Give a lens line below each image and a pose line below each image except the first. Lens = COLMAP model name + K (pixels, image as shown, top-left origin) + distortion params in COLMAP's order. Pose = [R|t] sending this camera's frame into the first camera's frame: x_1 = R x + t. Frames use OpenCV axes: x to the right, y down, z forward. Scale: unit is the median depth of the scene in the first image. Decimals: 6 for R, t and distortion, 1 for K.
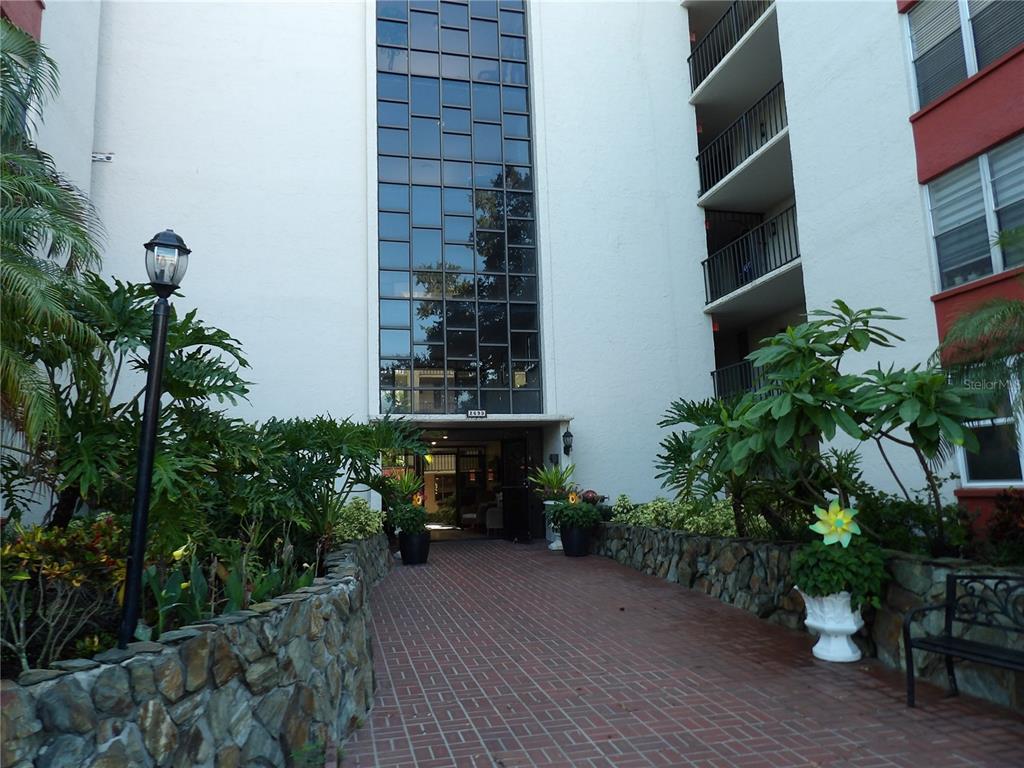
lens RADIAL K [[809.8, 0, 512.0], [0, 809.8, 384.0], [0, 0, 1]] dist [-0.001097, 0.002996]
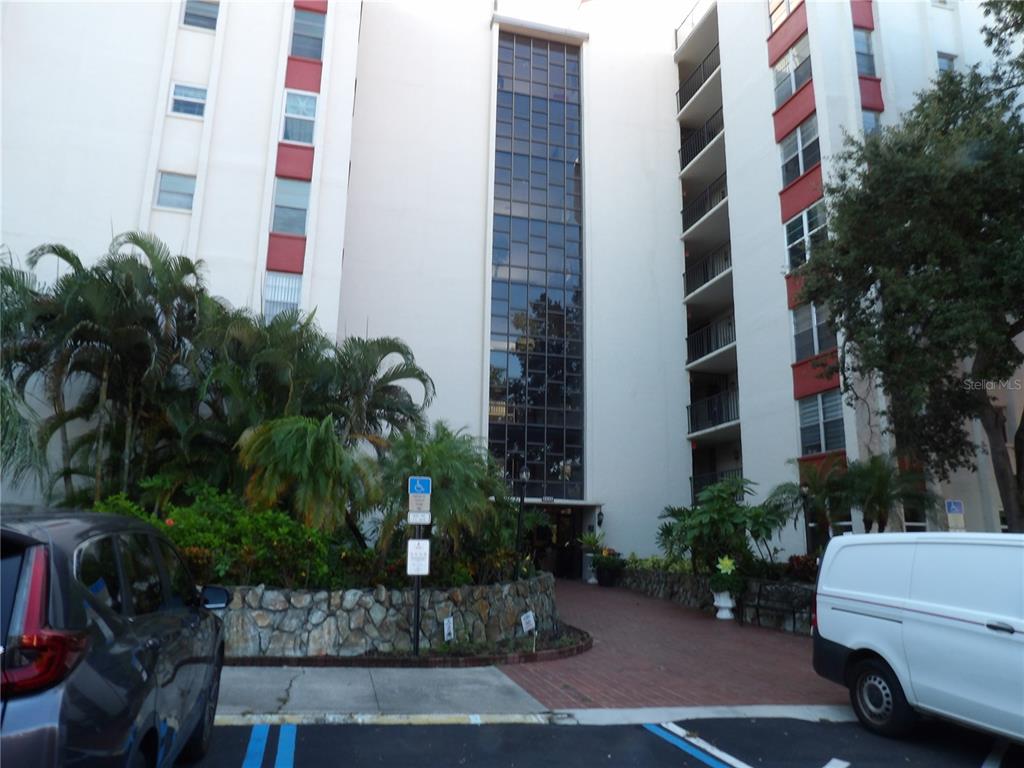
lens RADIAL K [[769.1, 0, 512.0], [0, 769.1, 384.0], [0, 0, 1]] dist [-0.001300, 0.000758]
pose [[0.998529, 0.054098, -0.003630, -0.194101], [-0.054215, 0.995368, -0.079387, -0.108608], [-0.000682, 0.079467, 0.996837, -0.947588]]
